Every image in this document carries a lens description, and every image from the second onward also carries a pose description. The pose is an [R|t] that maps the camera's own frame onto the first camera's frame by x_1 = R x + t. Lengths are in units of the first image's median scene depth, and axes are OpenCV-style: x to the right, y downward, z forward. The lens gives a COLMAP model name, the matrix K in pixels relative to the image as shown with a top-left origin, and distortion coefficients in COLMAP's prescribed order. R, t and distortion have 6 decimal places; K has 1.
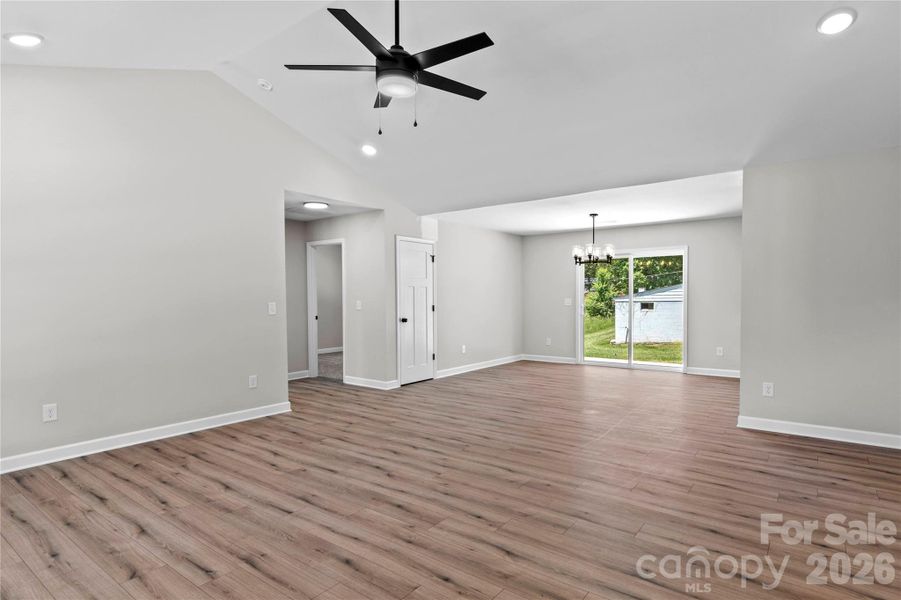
lens RADIAL K [[503.5, 0, 450.5], [0, 503.5, 300.0], [0, 0, 1]] dist [0.002171, -0.001659]
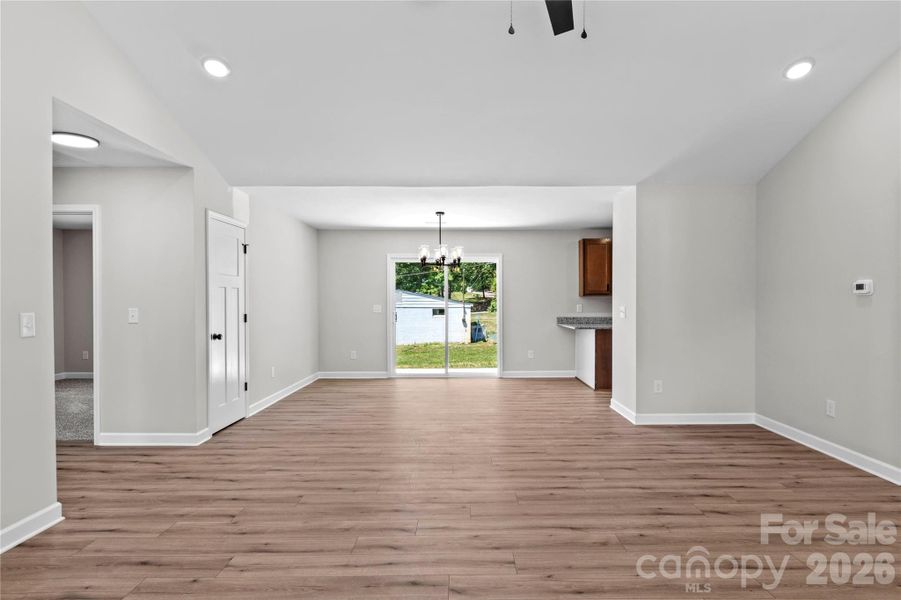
lens RADIAL K [[503.5, 0, 450.5], [0, 503.5, 300.0], [0, 0, 1]] dist [0.002171, -0.001659]
pose [[0.775236, 0.007227, 0.631631, -0.363097], [0.001343, 0.999913, -0.013090, 0.000245], [-0.631671, 0.010996, 0.775159, 0.366791]]
